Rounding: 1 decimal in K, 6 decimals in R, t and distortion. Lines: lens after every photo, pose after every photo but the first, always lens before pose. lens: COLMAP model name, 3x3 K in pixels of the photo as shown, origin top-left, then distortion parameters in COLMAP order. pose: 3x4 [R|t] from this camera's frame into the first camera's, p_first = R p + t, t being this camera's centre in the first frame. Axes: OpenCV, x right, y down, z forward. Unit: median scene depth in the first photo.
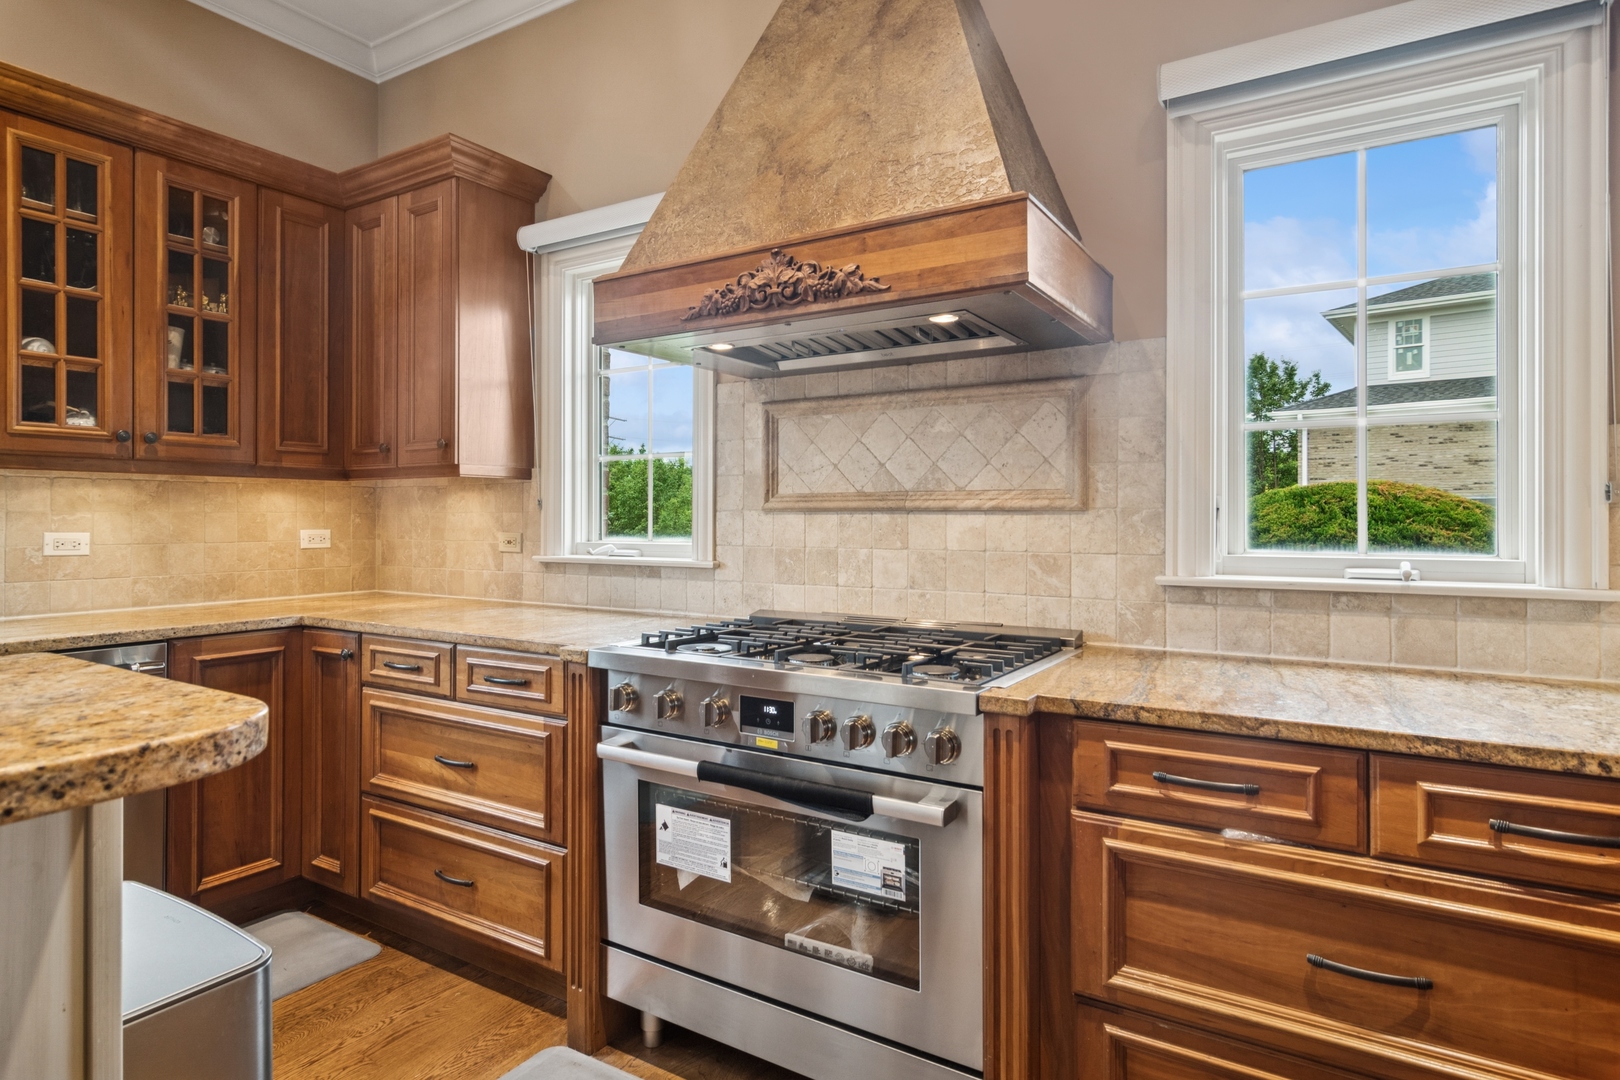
lens RADIAL K [[890.0, 0, 809.3], [0, 890.0, 516.6], [0, 0, 1]] dist [-0.001399, 0.002886]
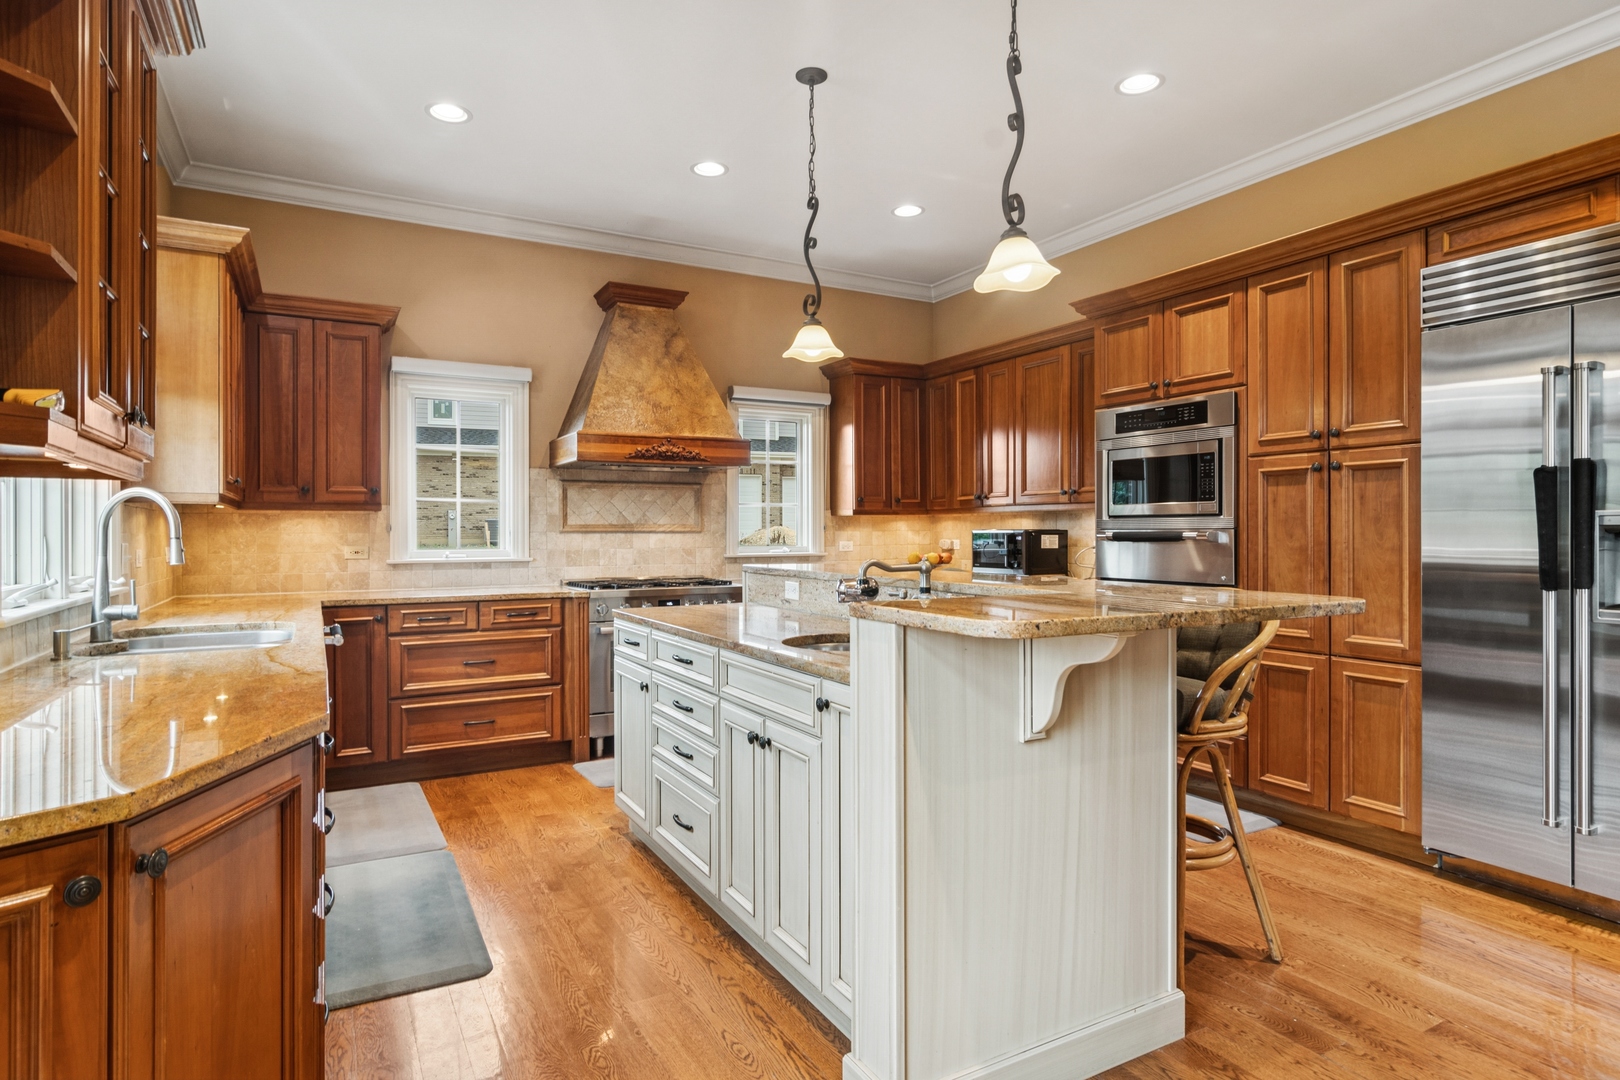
lens RADIAL K [[890.0, 0, 801.7], [0, 890.0, 532.0], [0, 0, 1]] dist [-0.001399, 0.002886]
pose [[0.486971, -0.000693, 0.873418, -1.789046], [0.002688, 0.999996, -0.000706, -0.004500], [-0.873414, 0.002692, 0.486971, -0.569378]]
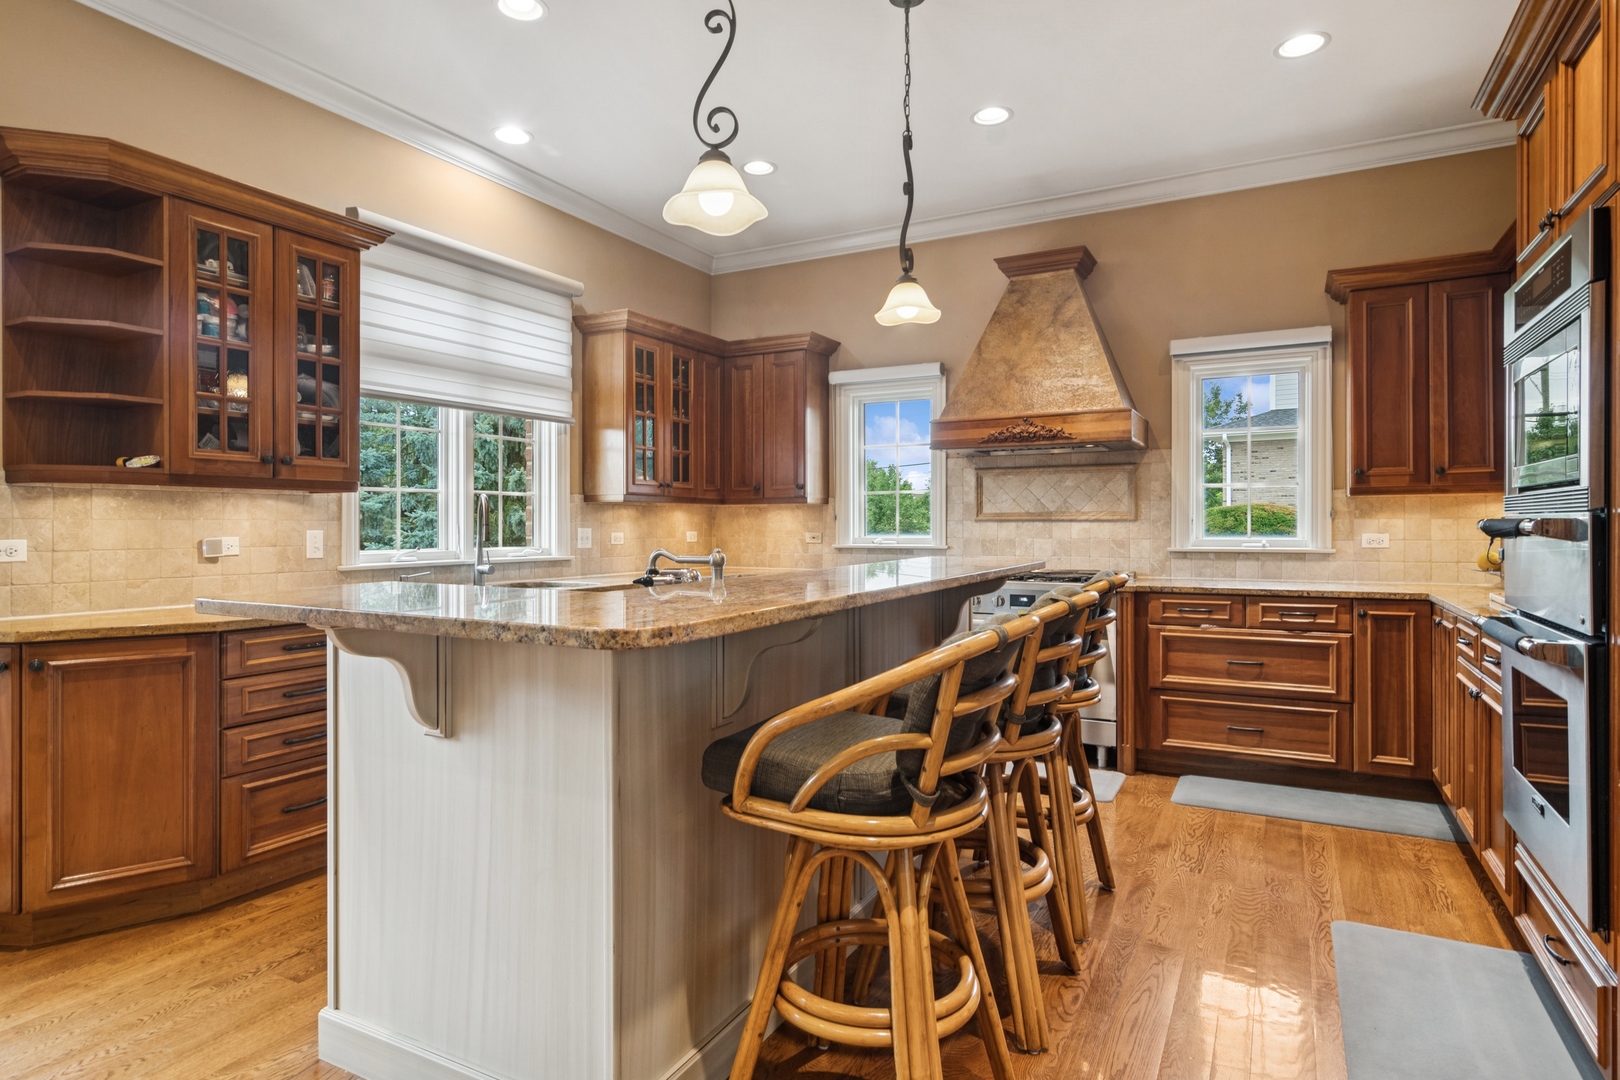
lens RADIAL K [[890.0, 0, 804.0], [0, 890.0, 530.3], [0, 0, 1]] dist [-0.001399, 0.002886]
pose [[0.998041, -0.002717, 0.062509, -0.650843], [0.002293, 0.999974, 0.006853, 0.000321], [-0.062526, -0.006697, 0.998021, -1.178202]]
